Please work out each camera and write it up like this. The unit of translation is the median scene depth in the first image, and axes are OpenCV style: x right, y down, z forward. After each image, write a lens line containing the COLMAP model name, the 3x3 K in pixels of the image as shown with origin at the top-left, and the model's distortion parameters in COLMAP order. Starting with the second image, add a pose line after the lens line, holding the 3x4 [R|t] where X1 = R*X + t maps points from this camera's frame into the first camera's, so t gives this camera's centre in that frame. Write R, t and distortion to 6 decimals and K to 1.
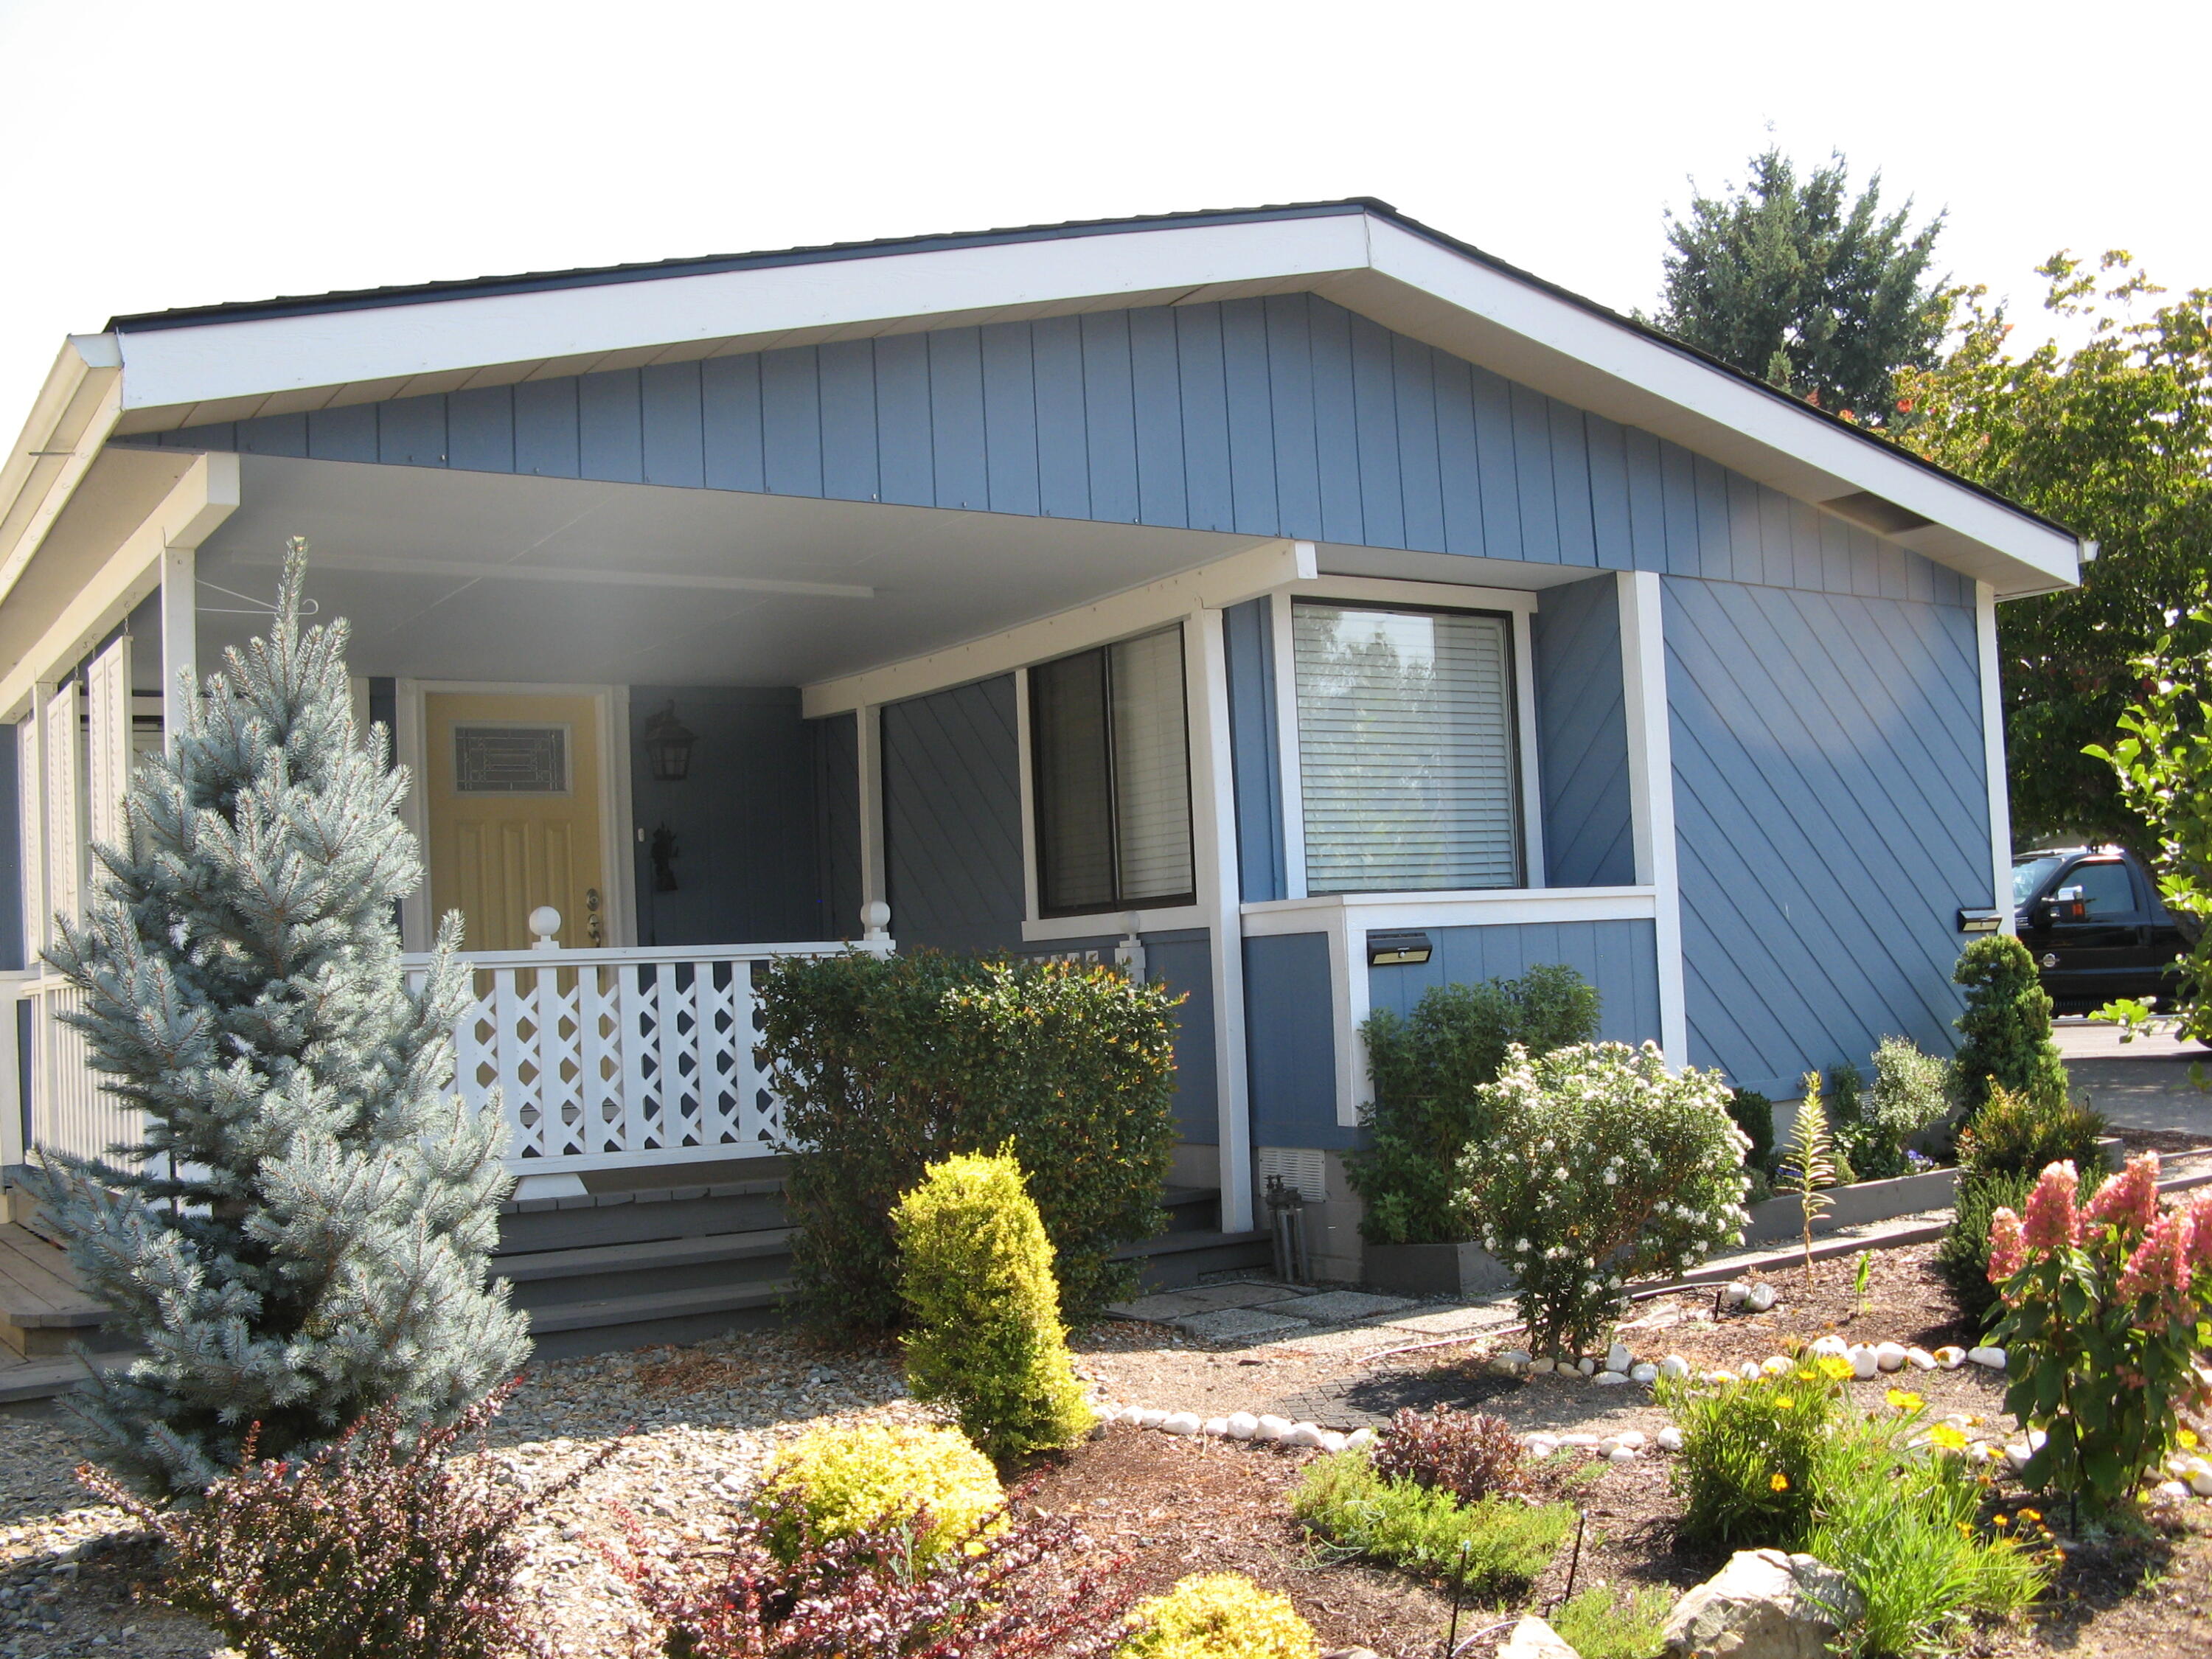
lens RADIAL K [[2236.5, 0, 1104.0], [0, 2236.5, 886.0], [0, 0, 1]] dist [-0.185742, 0.188052]
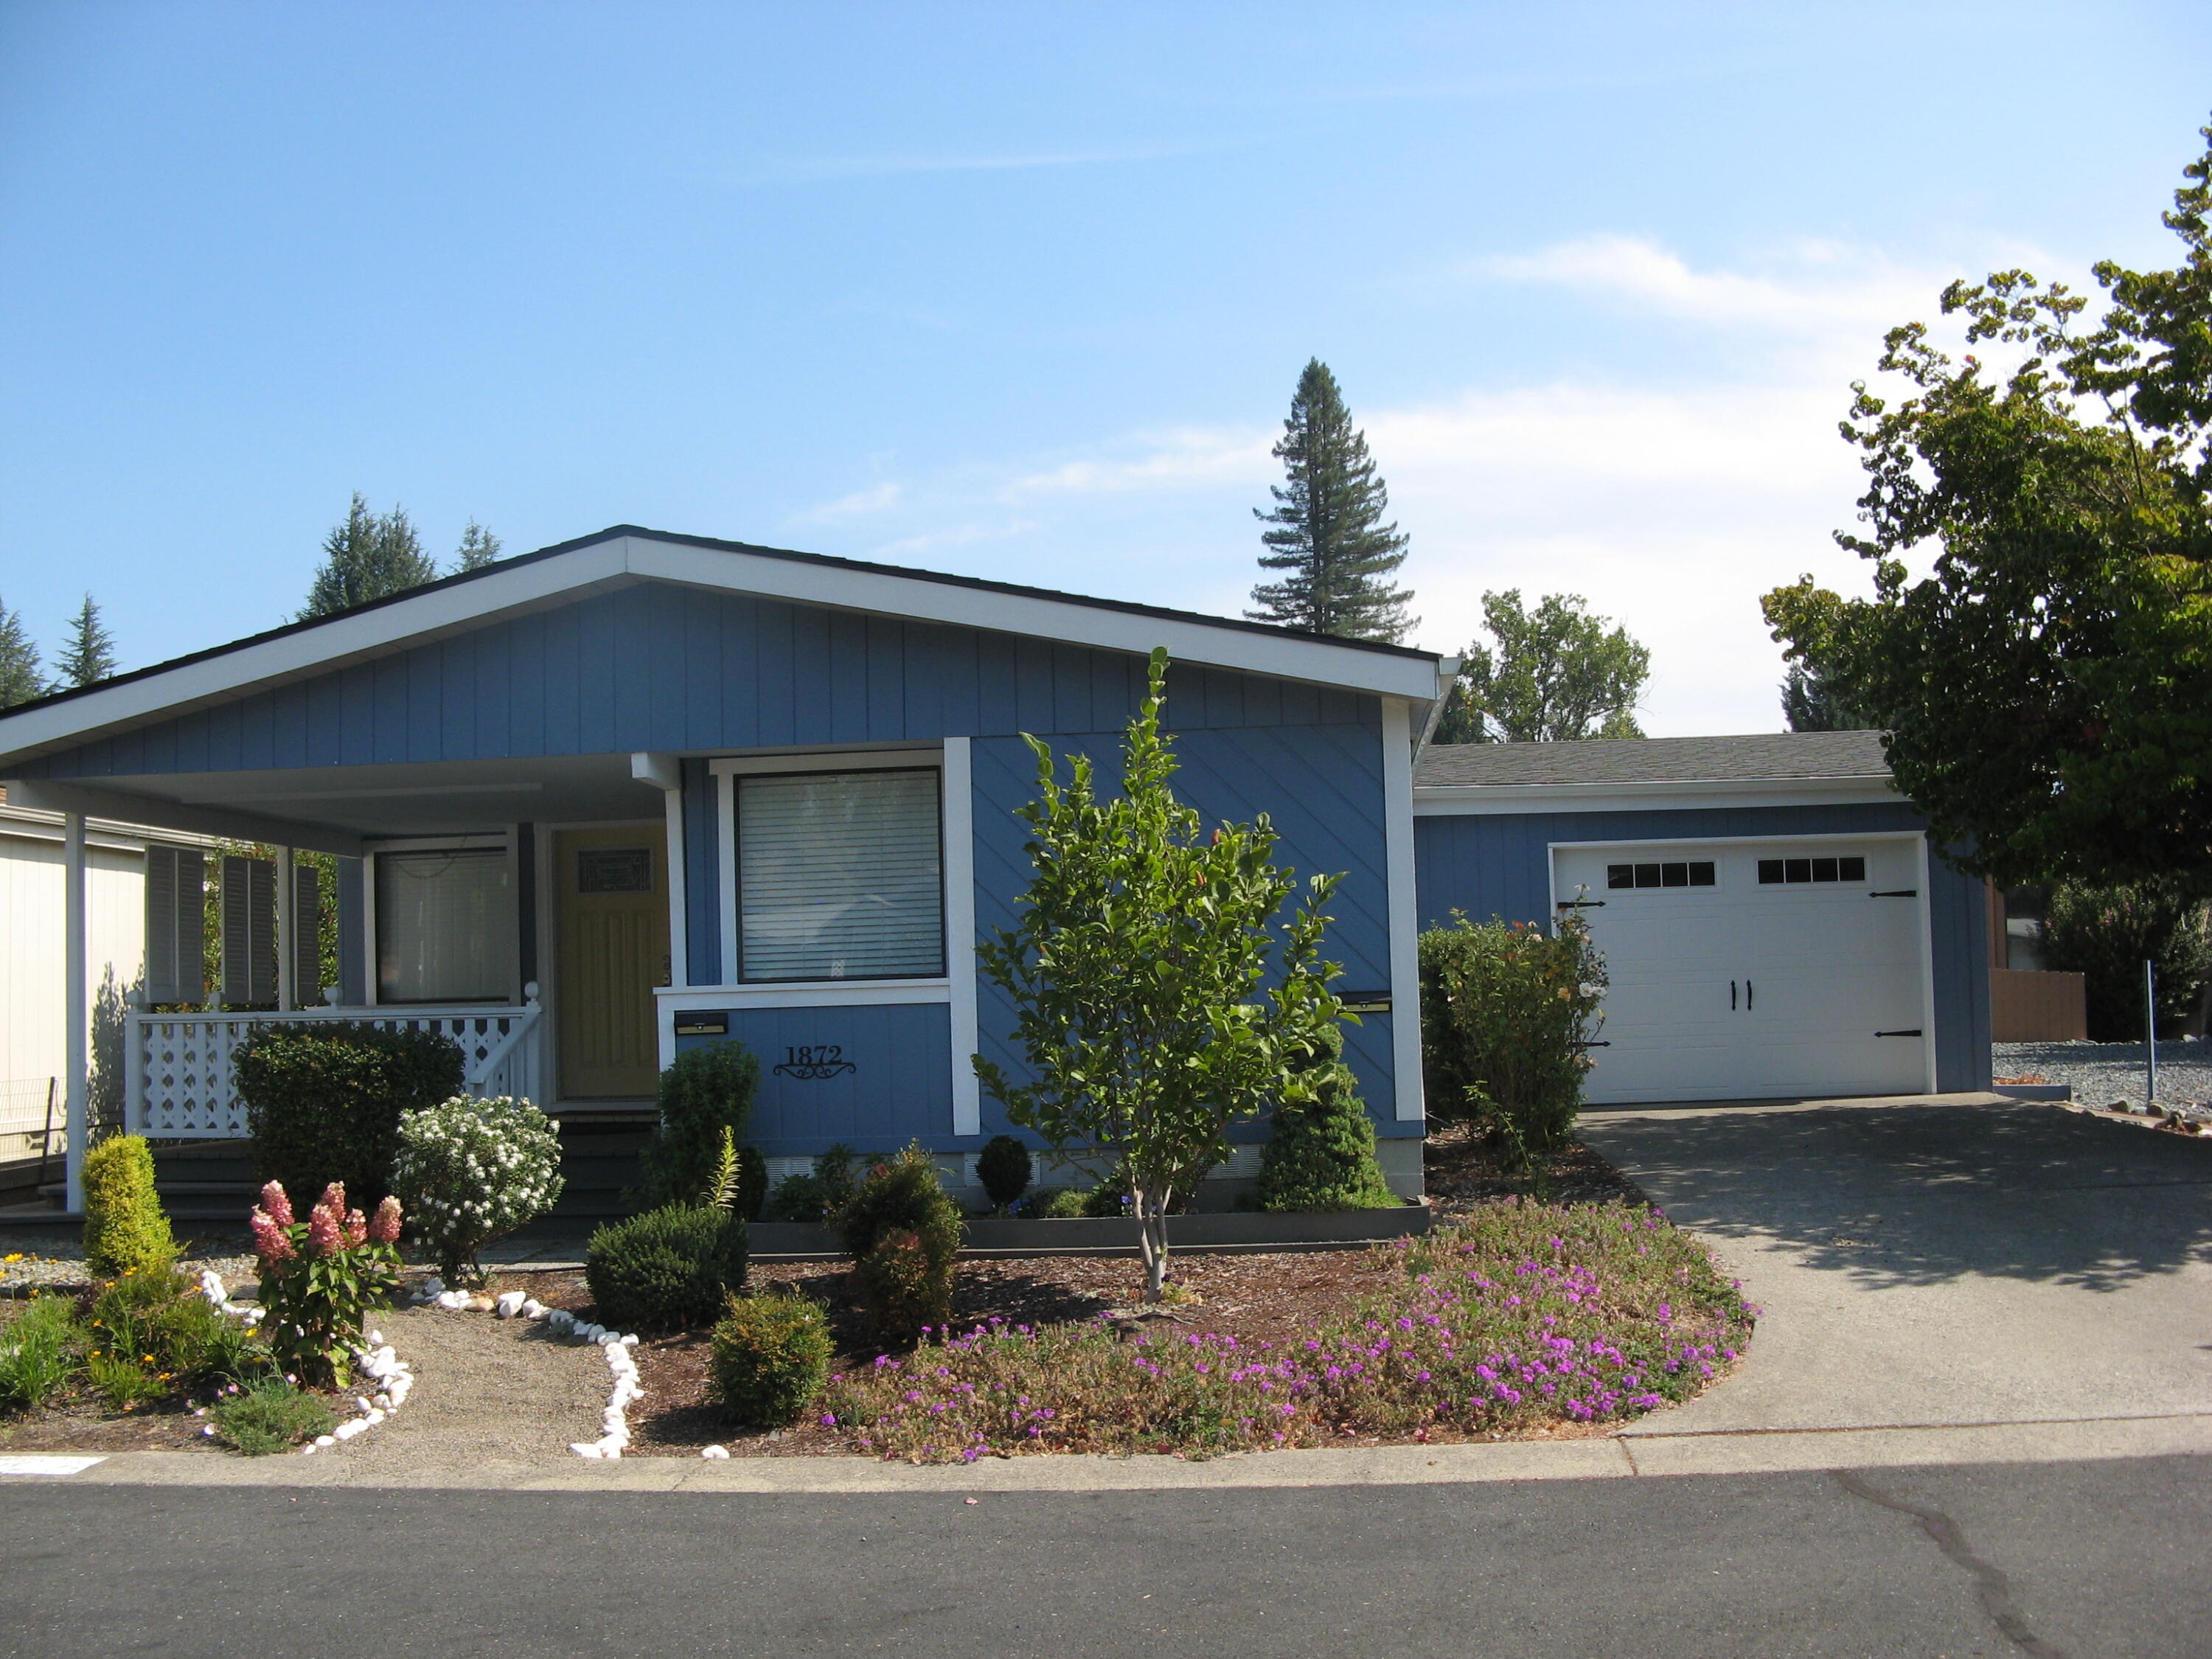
lens RADIAL K [[2266.4, 0, 1156.3], [0, 2266.4, 867.1], [0, 0, 1]] dist [-0.196699, 0.206575]
pose [[0.787641, -0.013753, -0.615981, 1.314738], [0.017794, 0.999842, 0.000430, -0.072225], [0.615878, -0.011300, 0.787761, 0.017968]]
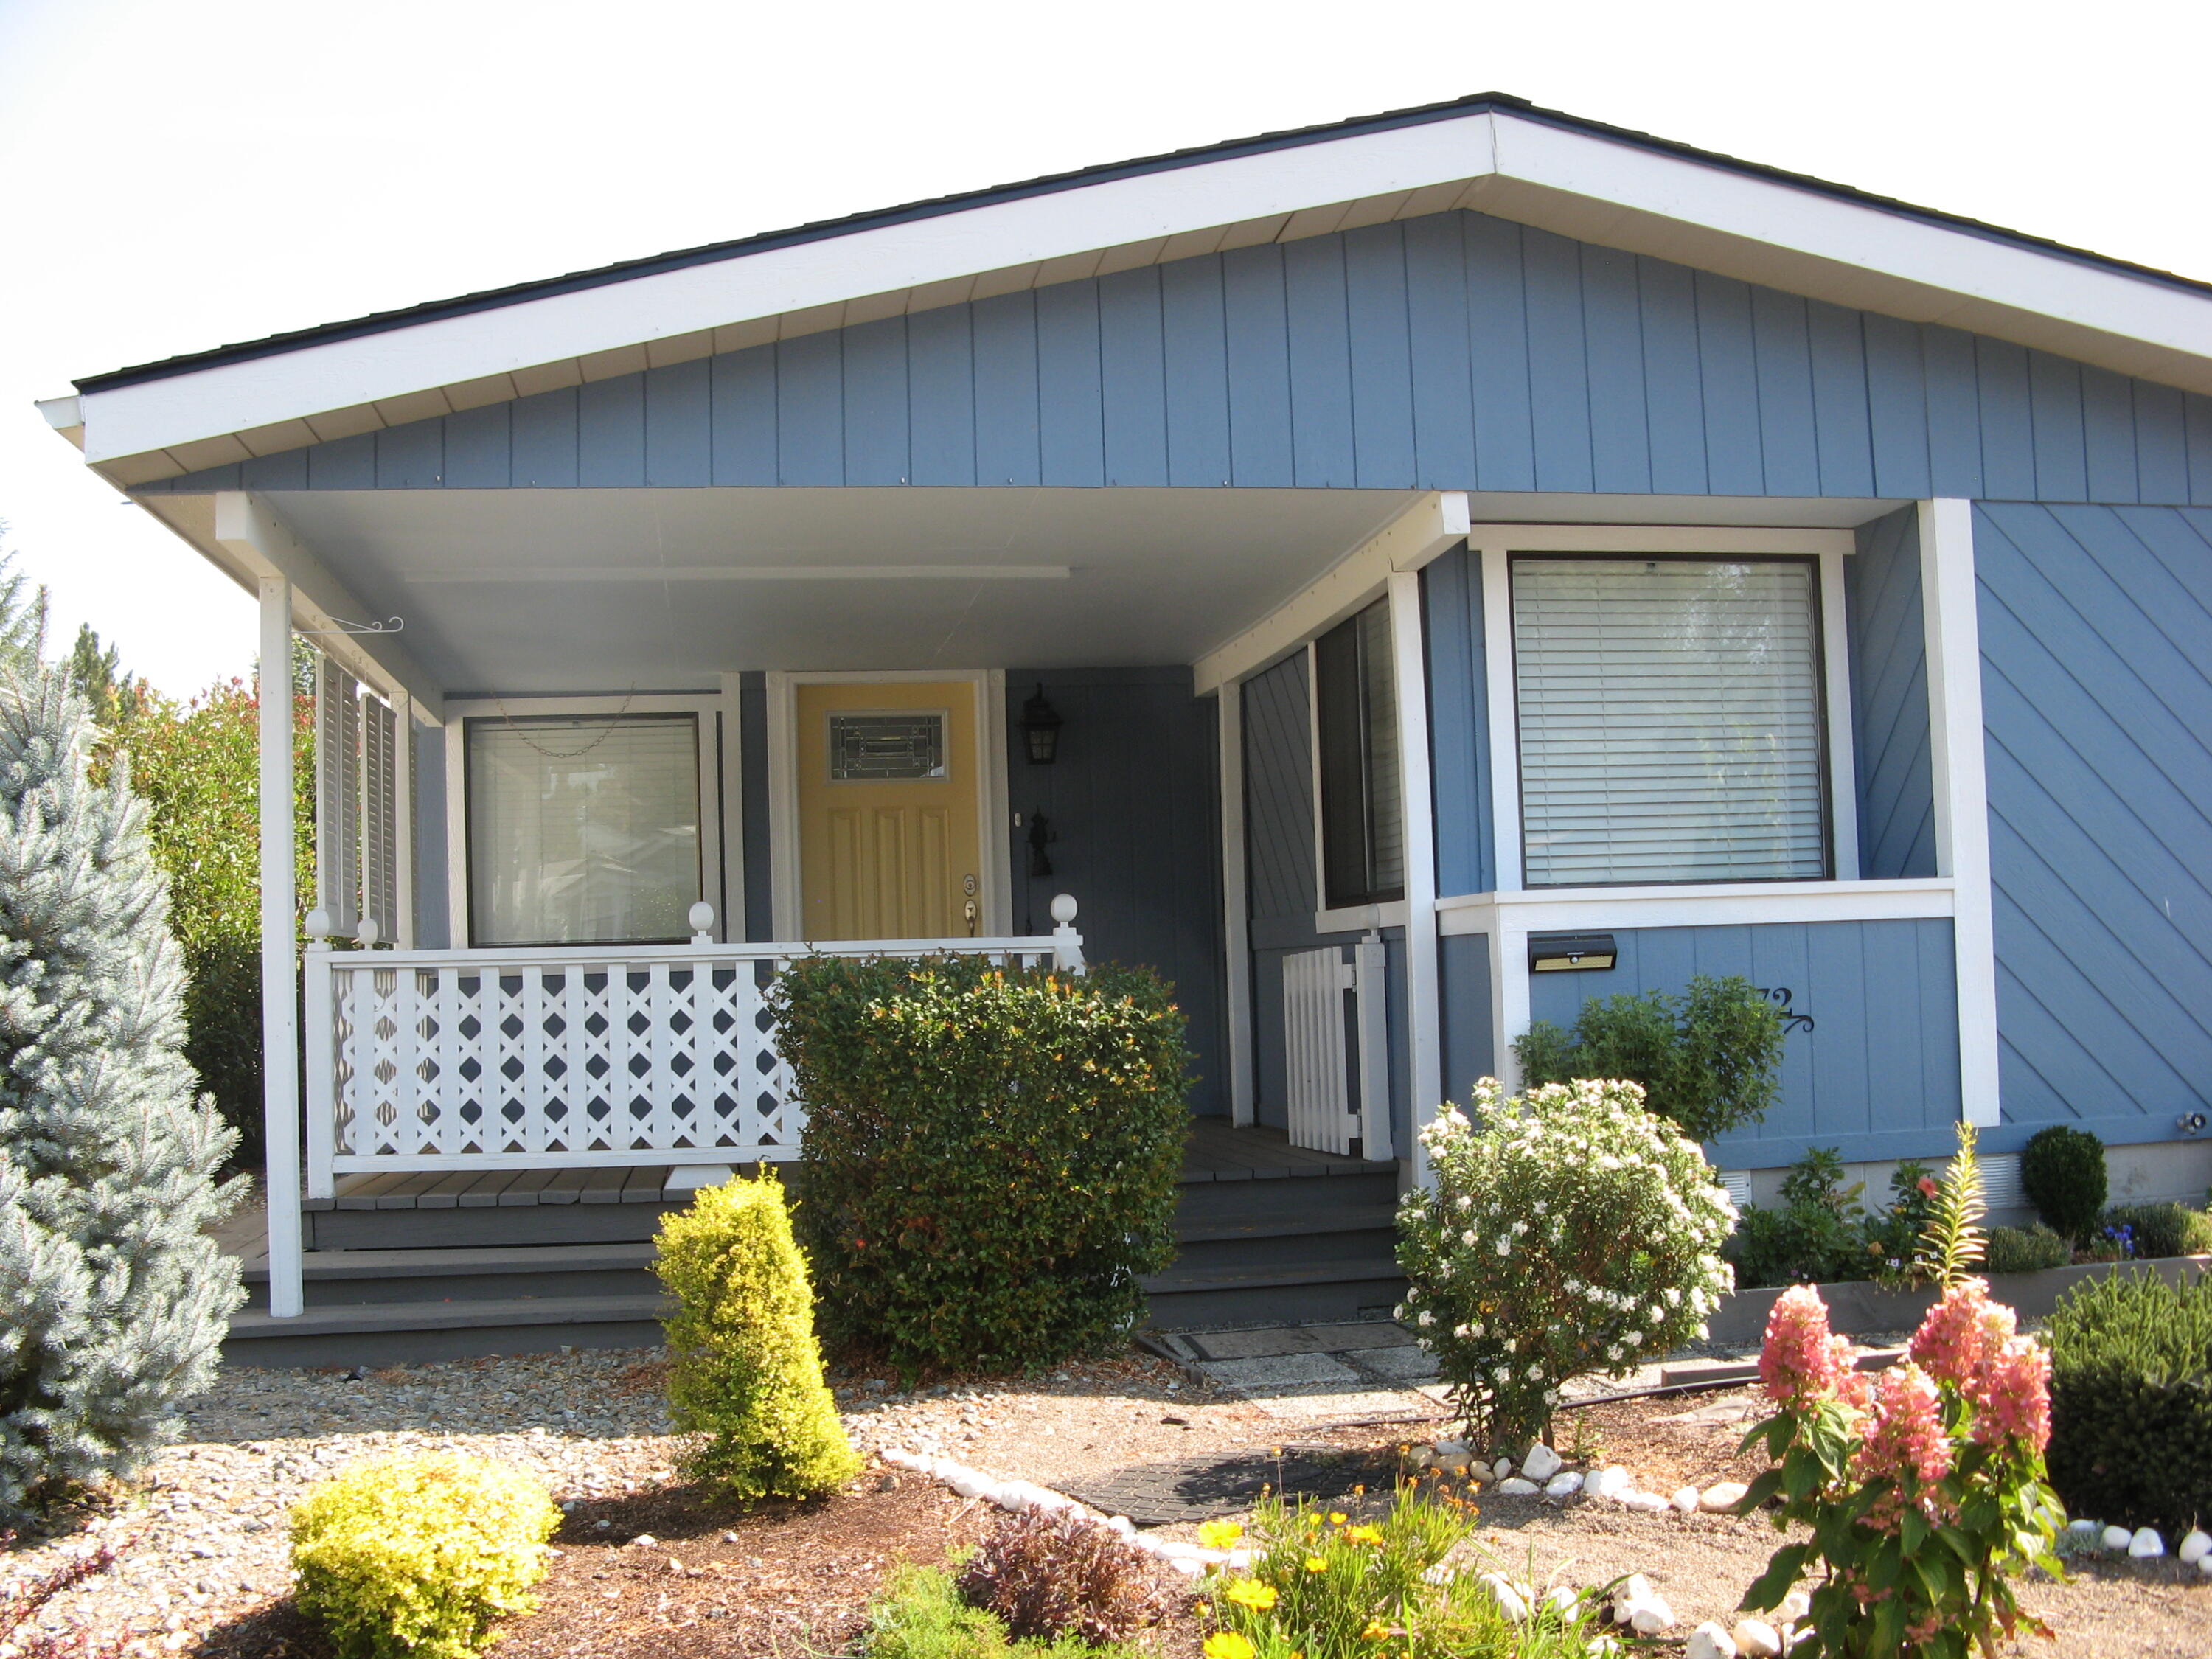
lens RADIAL K [[2236.5, 0, 1104.0], [0, 2236.5, 886.0], [0, 0, 1]] dist [-0.185742, 0.188052]
pose [[0.912425, 0.002239, -0.409239, 0.327132], [0.005226, 0.999840, 0.017123, -0.014204], [0.409212, -0.017762, 0.912267, 0.138813]]
